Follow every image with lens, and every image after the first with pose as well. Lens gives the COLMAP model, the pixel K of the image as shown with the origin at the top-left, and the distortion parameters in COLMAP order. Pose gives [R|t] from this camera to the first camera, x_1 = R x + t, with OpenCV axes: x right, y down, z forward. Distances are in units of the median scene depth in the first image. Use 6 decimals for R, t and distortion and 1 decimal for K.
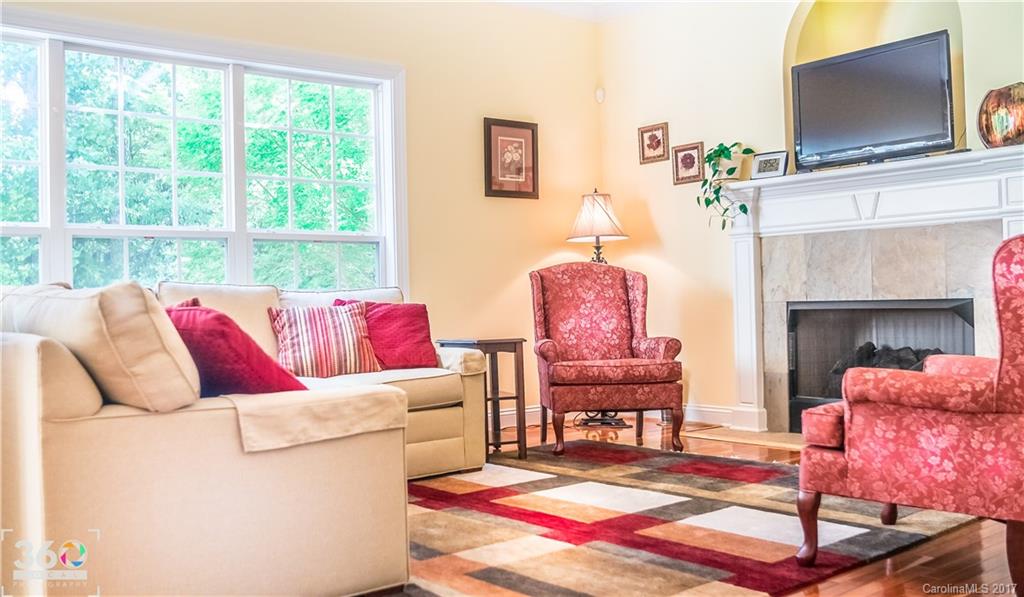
lens RADIAL K [[994.8, 0, 470.0], [0, 994.8, 289.1], [0, 0, 1]] dist [-0.057796, 0.000000]
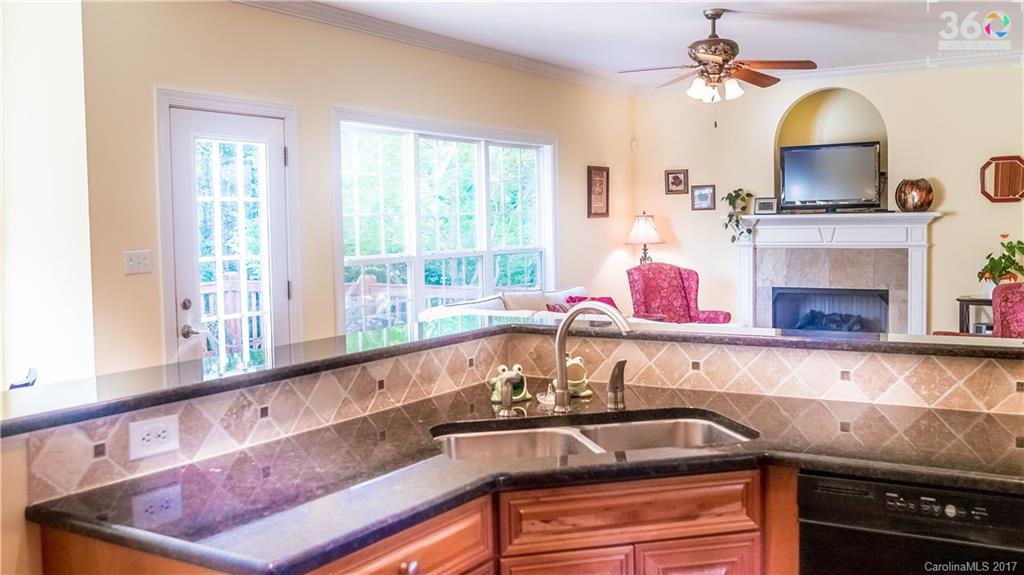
lens RADIAL K [[953.9, 0, 512.4], [0, 953.9, 286.5], [0, 0, 1]] dist [-0.059924, 0.000000]
pose [[0.939786, -0.016760, 0.341354, -0.656424], [-0.008067, 0.997431, 0.071182, -0.101005], [-0.341670, -0.069649, 0.937236, -0.370869]]
